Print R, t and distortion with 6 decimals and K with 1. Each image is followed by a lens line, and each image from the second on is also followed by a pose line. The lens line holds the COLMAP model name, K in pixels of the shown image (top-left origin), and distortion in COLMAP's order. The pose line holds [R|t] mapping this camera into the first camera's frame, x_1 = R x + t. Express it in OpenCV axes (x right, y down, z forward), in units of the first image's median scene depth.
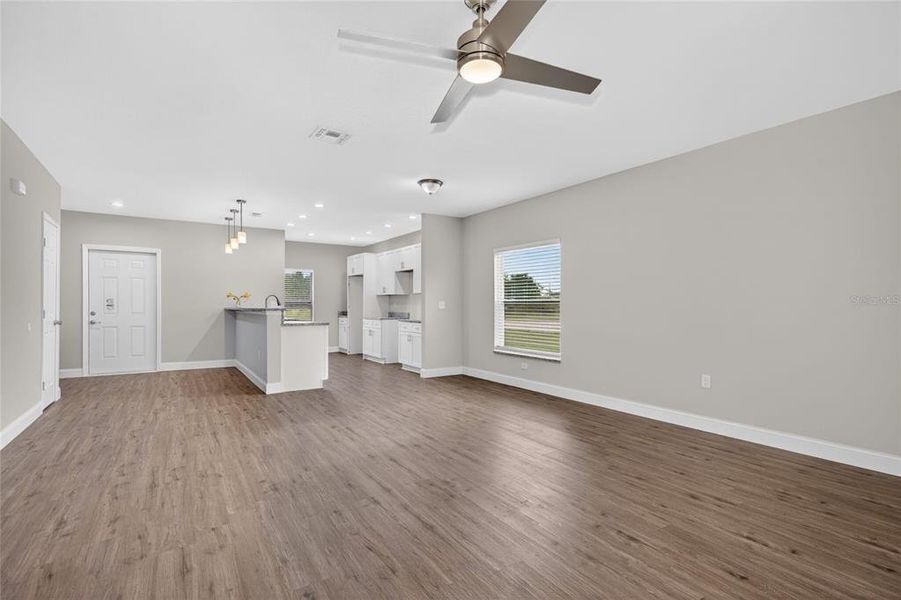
lens RADIAL K [[419.6, 0, 453.3], [0, 419.6, 305.7], [0, 0, 1]] dist [0.002390, -0.000504]
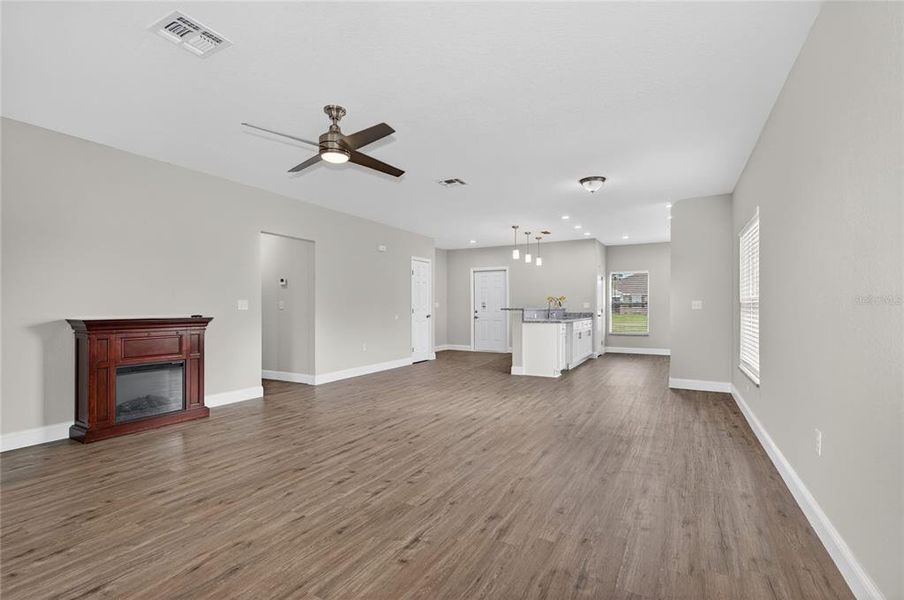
lens RADIAL K [[421.0, 0, 454.8], [0, 421.0, 305.7], [0, 0, 1]] dist [0.002390, -0.000504]
pose [[0.467780, -0.005470, -0.883828, 1.035387], [0.001717, 0.999985, -0.005280, 0.008867], [0.883843, 0.000952, 0.467782, 0.398999]]
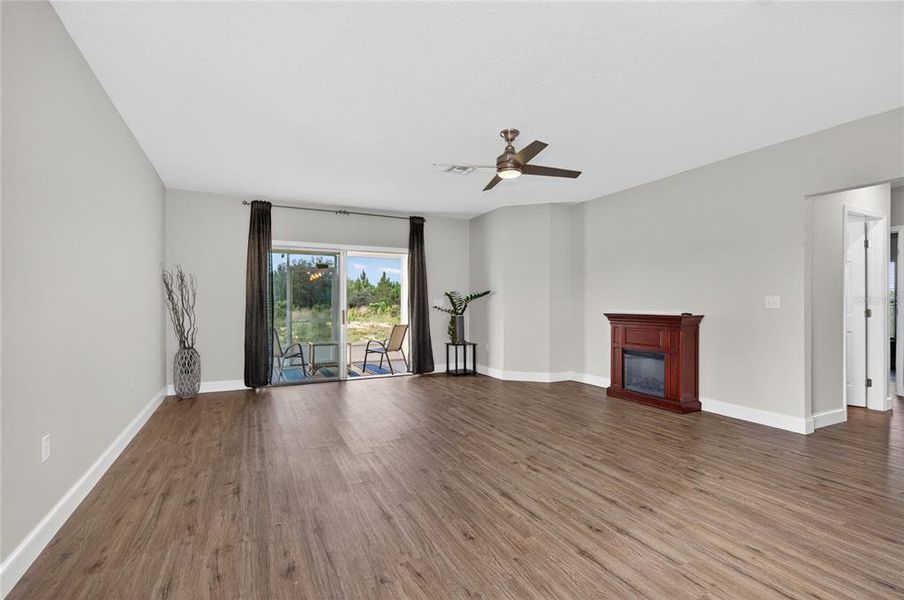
lens RADIAL K [[421.0, 0, 454.8], [0, 421.0, 305.7], [0, 0, 1]] dist [0.002390, -0.000504]
pose [[-0.992074, -0.000688, 0.125652, 0.043281], [-0.000527, 0.999999, 0.001320, 0.004718], [-0.125653, 0.001243, -0.992073, 1.741326]]
